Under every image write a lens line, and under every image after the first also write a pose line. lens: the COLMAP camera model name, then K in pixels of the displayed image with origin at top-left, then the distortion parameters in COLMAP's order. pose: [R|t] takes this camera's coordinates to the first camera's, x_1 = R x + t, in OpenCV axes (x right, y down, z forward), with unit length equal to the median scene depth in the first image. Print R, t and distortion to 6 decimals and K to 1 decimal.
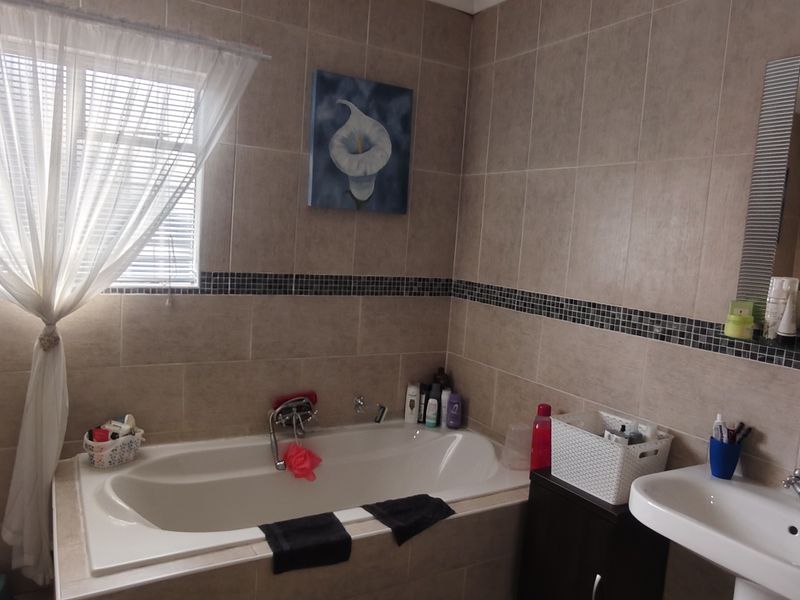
lens RADIAL K [[609.9, 0, 399.0], [0, 609.9, 298.6], [0, 0, 1]] dist [-0.002024, 0.010498]
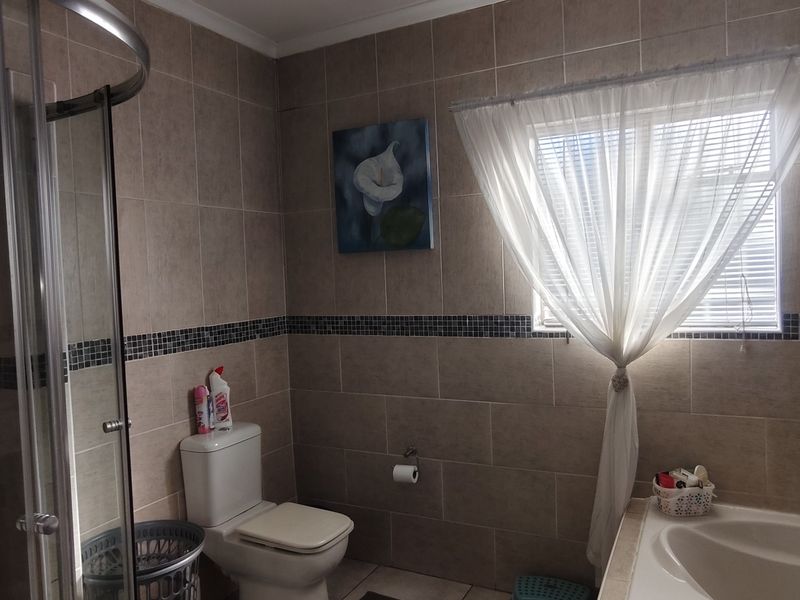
lens RADIAL K [[609.9, 0, 398.2], [0, 609.9, 301.9], [0, 0, 1]] dist [-0.002024, 0.010498]
pose [[0.542567, -0.048223, -0.838627, 0.121143], [-0.008471, 0.997986, -0.062867, -0.001758], [0.839970, 0.041214, 0.541065, 0.079182]]
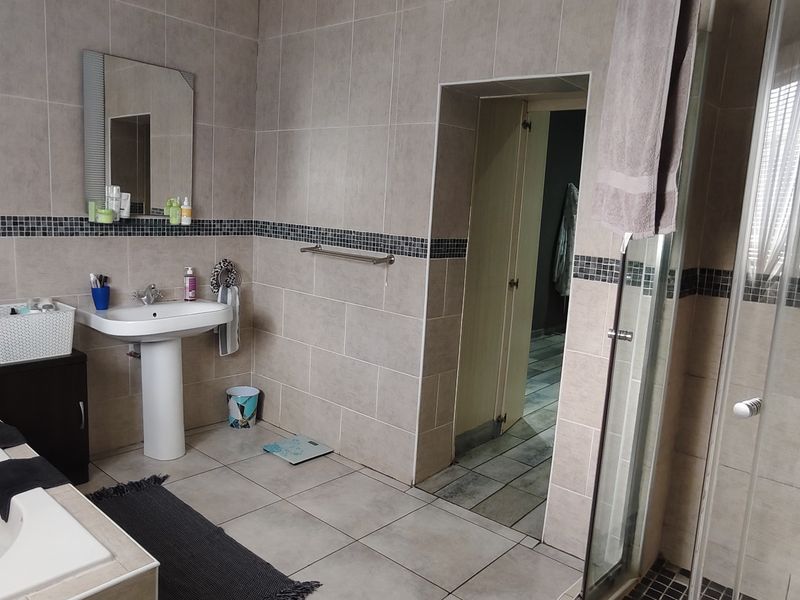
lens RADIAL K [[609.9, 0, 400.3], [0, 609.9, 297.7], [0, 0, 1]] dist [-0.002024, 0.010498]
pose [[-0.325413, -0.237973, 0.915137, -1.653138], [0.012122, 0.966683, 0.255688, -0.201828], [-0.945494, 0.094298, -0.311686, 0.993188]]
